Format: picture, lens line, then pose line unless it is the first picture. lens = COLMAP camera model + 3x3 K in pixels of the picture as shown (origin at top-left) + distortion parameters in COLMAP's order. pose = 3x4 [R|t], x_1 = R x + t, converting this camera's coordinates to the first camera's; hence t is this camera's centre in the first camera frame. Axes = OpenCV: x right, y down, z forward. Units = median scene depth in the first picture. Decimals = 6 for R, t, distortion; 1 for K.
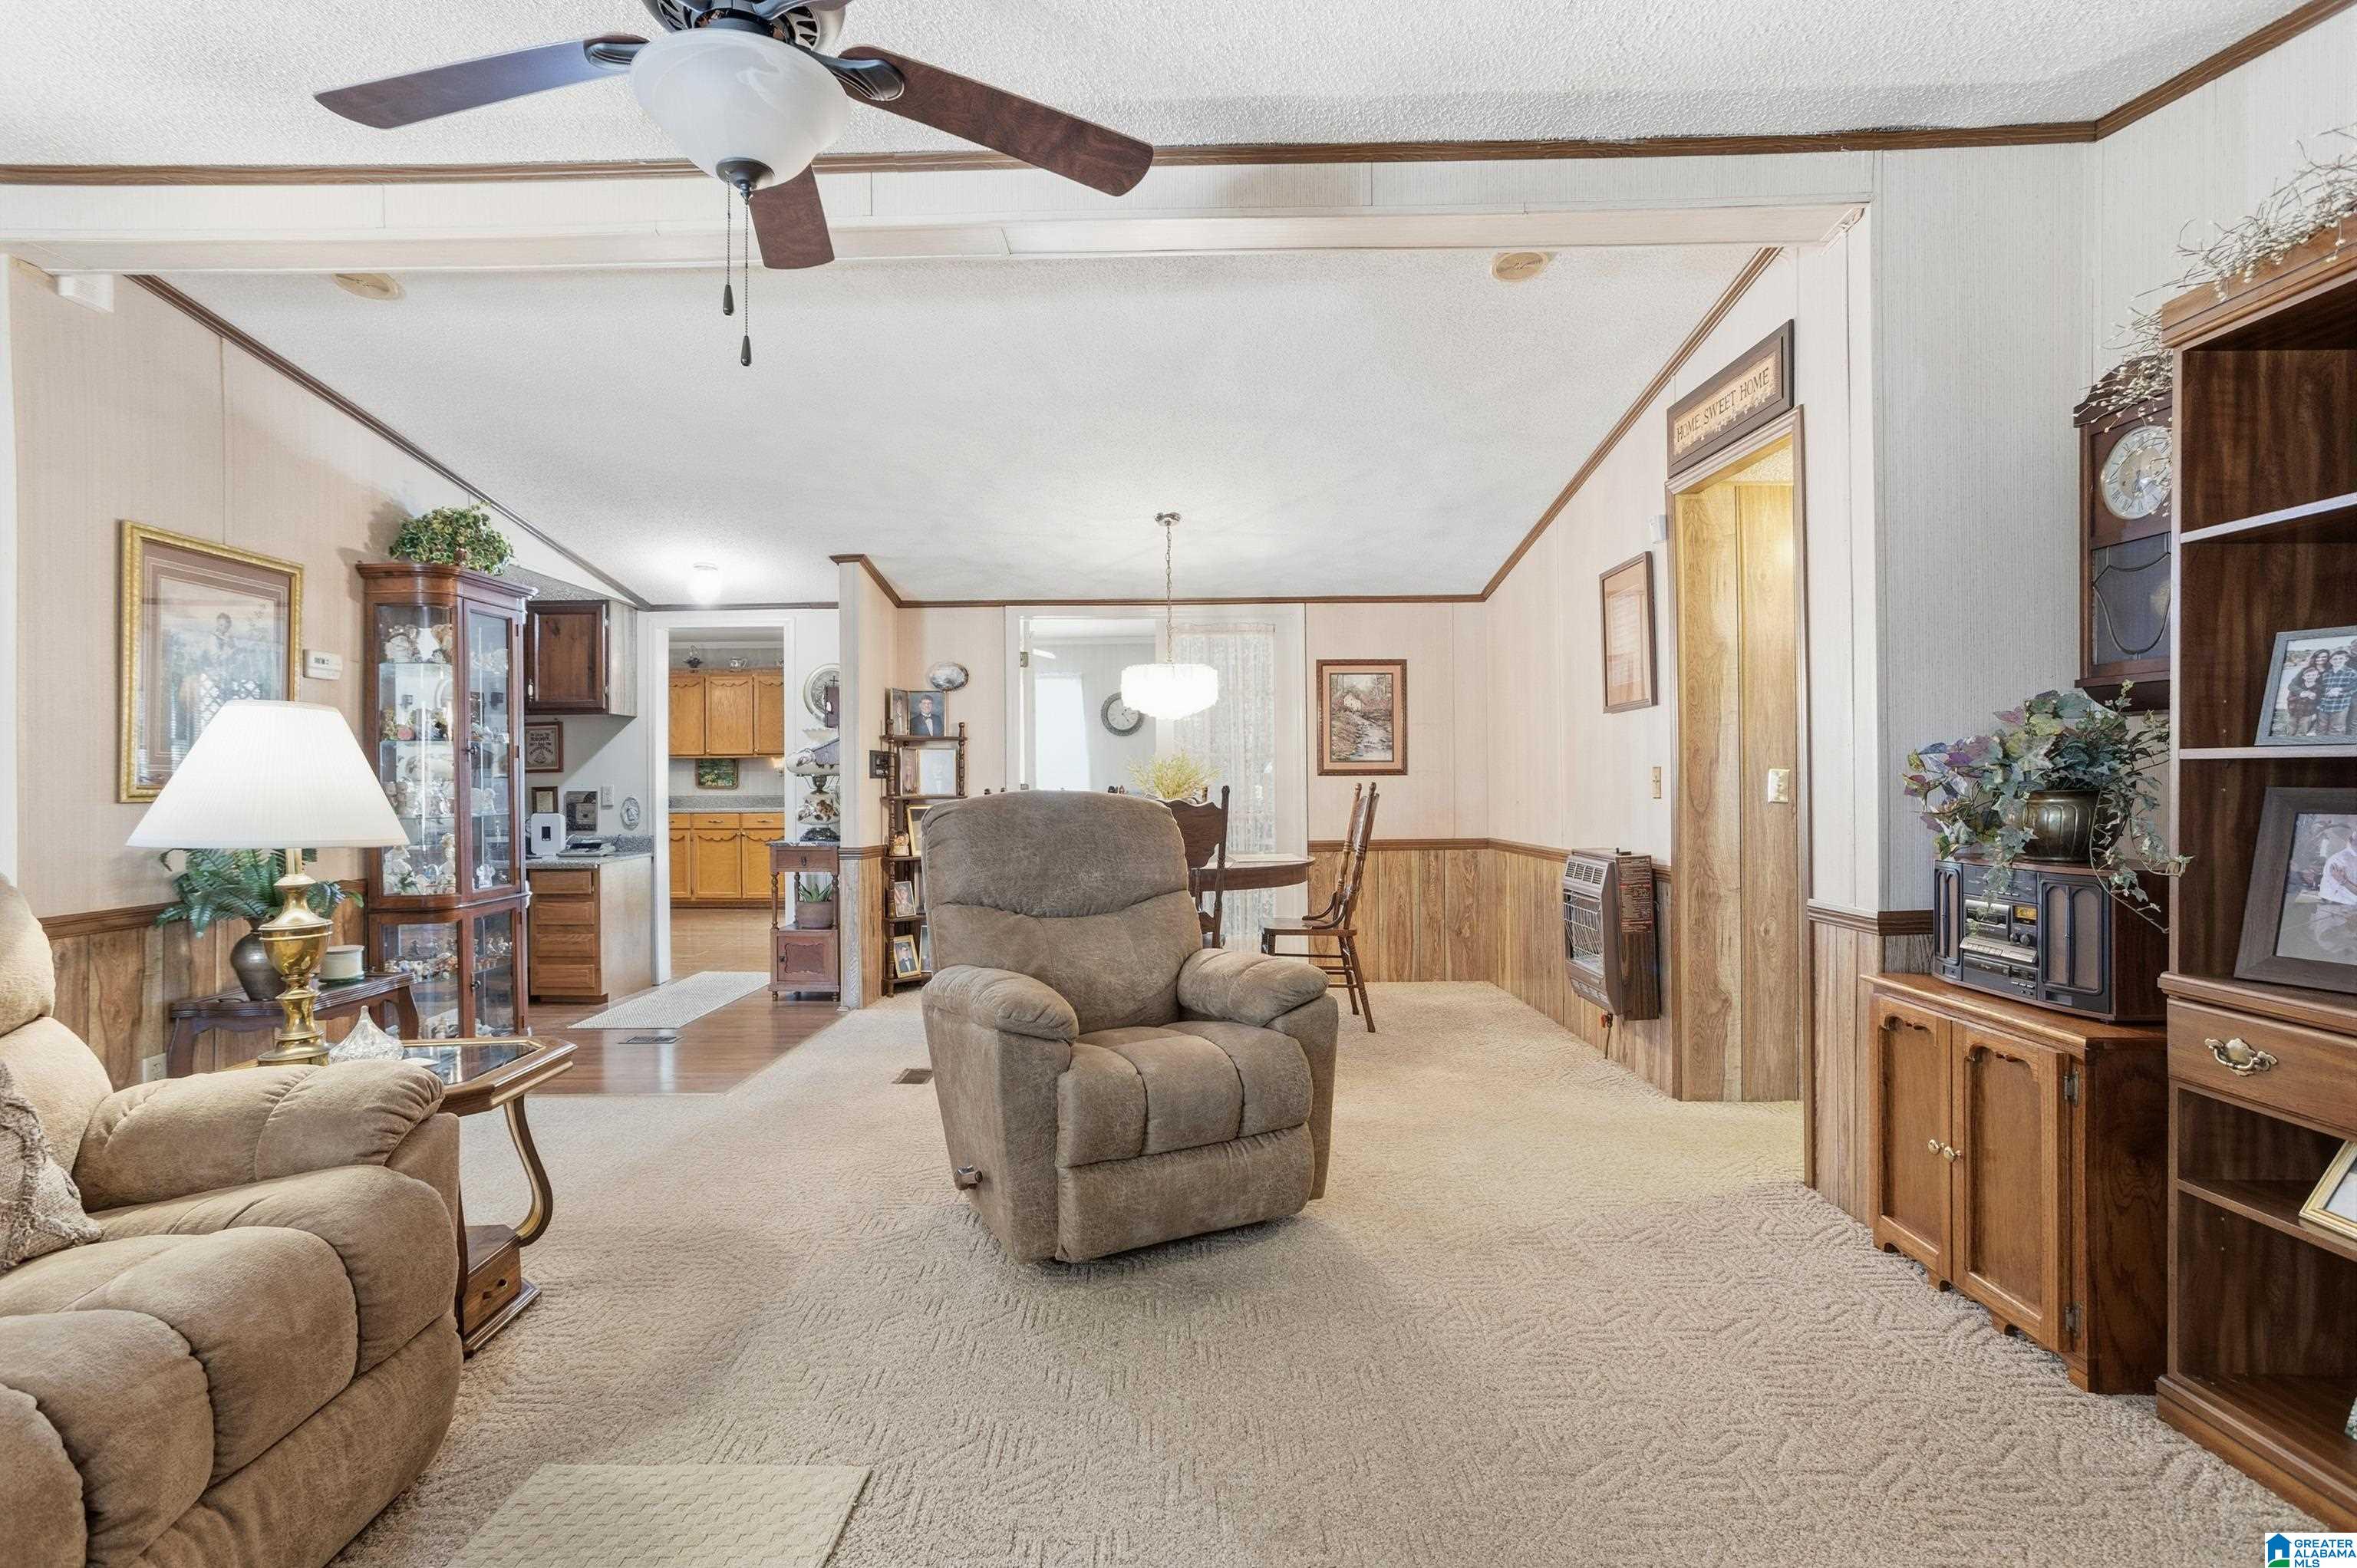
lens RADIAL K [[1133.1, 0, 1168.3], [0, 1133.1, 775.8], [0, 0, 1]] dist [-0.057349, 0.039665]
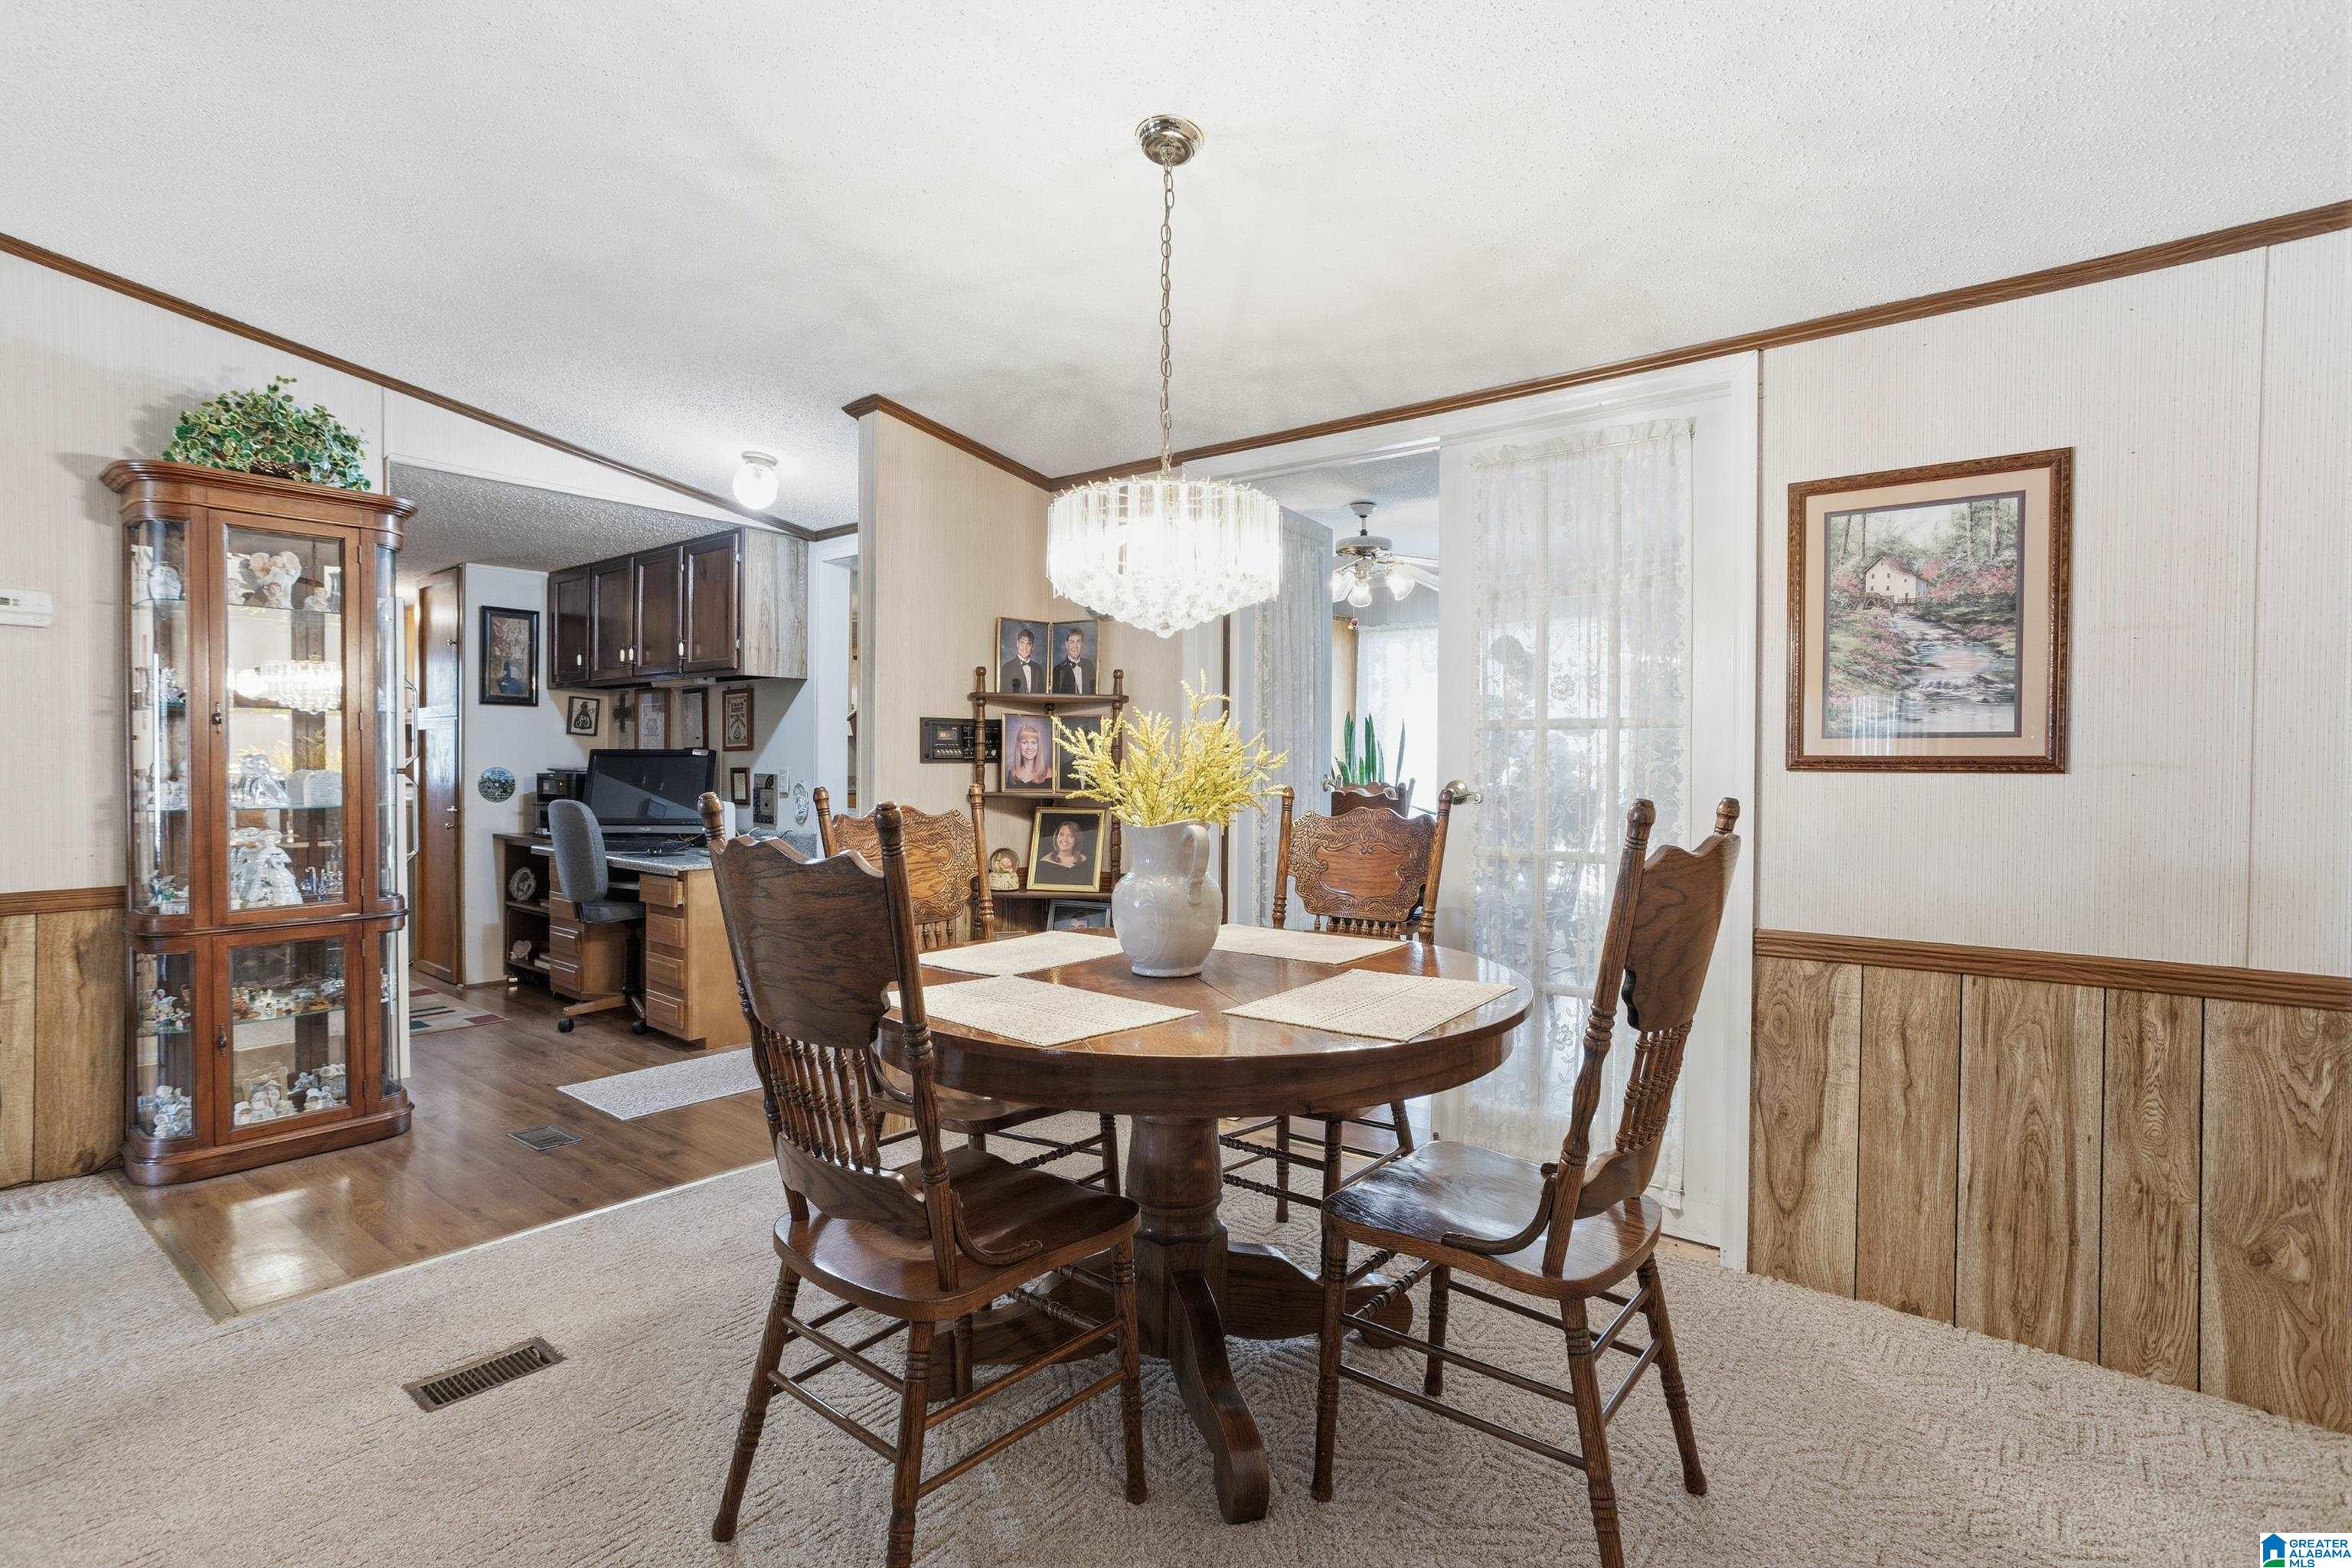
lens RADIAL K [[1130.8, 0, 1165.8], [0, 1130.8, 775.8], [0, 0, 1]] dist [-0.057349, 0.039665]
pose [[0.782647, 0.020189, -0.622138, 0.206572], [-0.010378, 0.999758, 0.019388, -0.003690], [0.622379, -0.008717, 0.782668, 0.549579]]
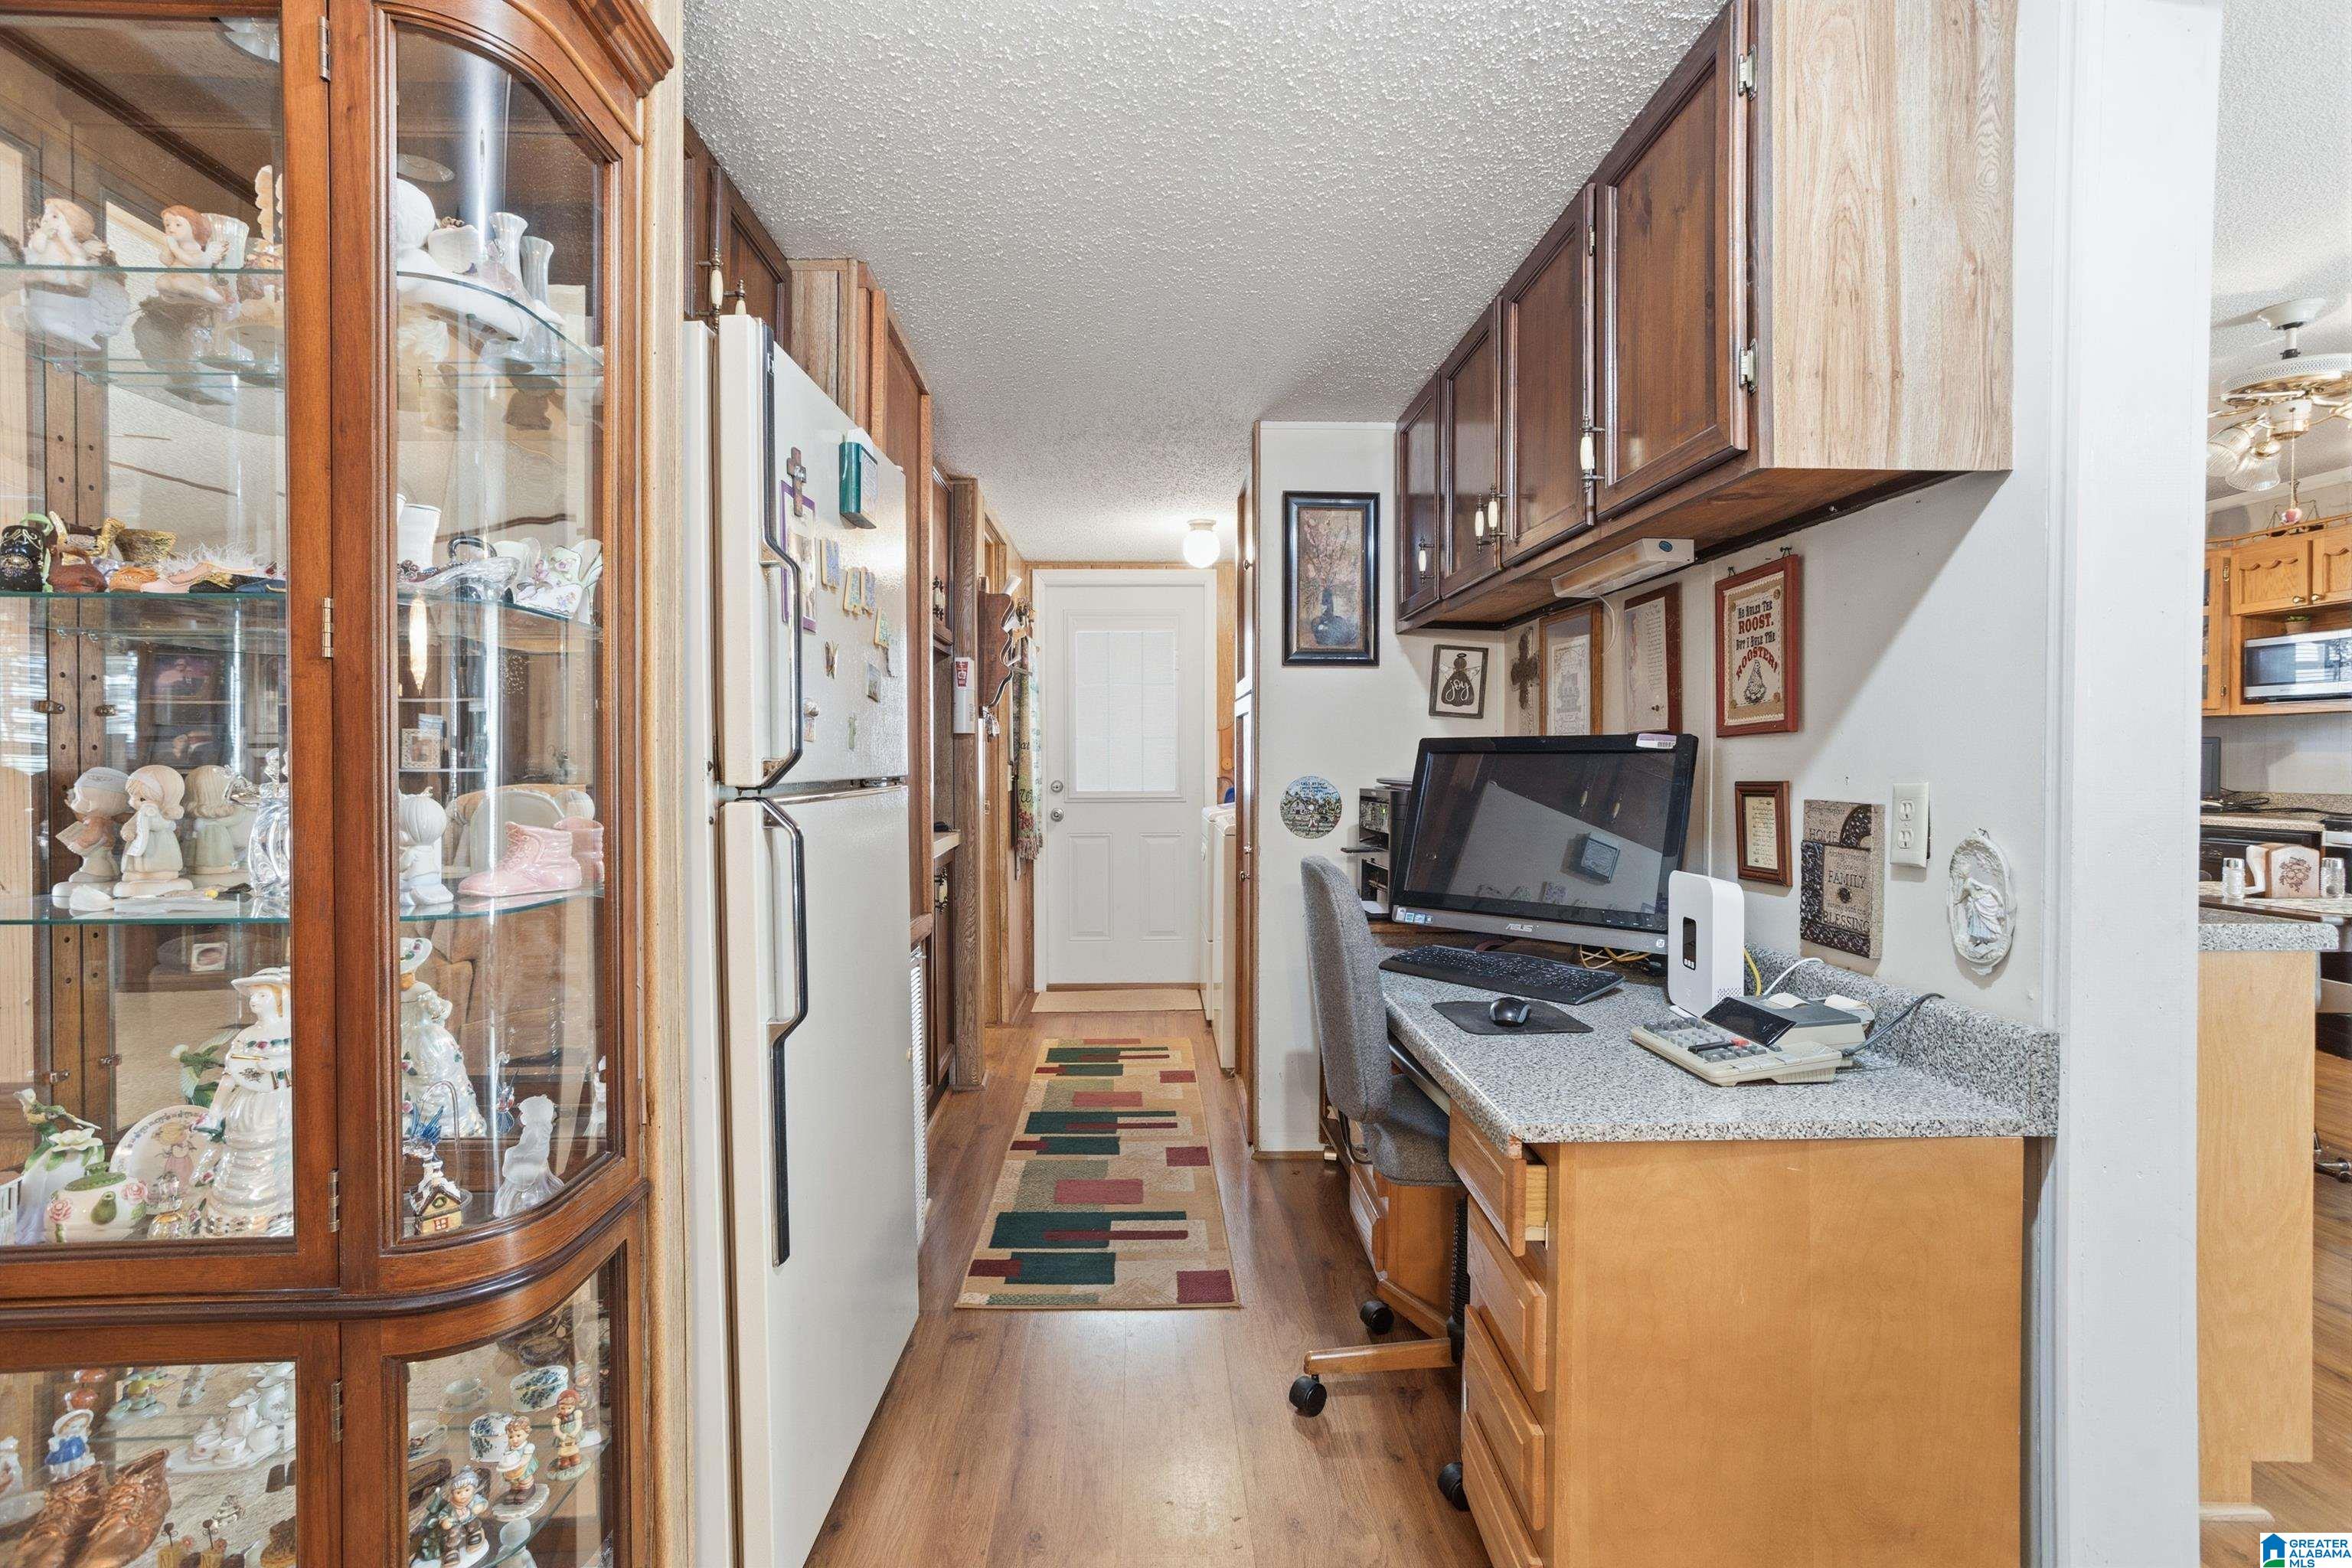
lens RADIAL K [[1130.8, 0, 1165.8], [0, 1130.8, 775.8], [0, 0, 1]] dist [-0.057349, 0.039665]
pose [[0.037217, 0.019250, -0.999122, -0.266312], [0.002169, 0.999811, 0.019344, 0.002118], [0.999305, -0.002887, 0.037169, 0.834210]]
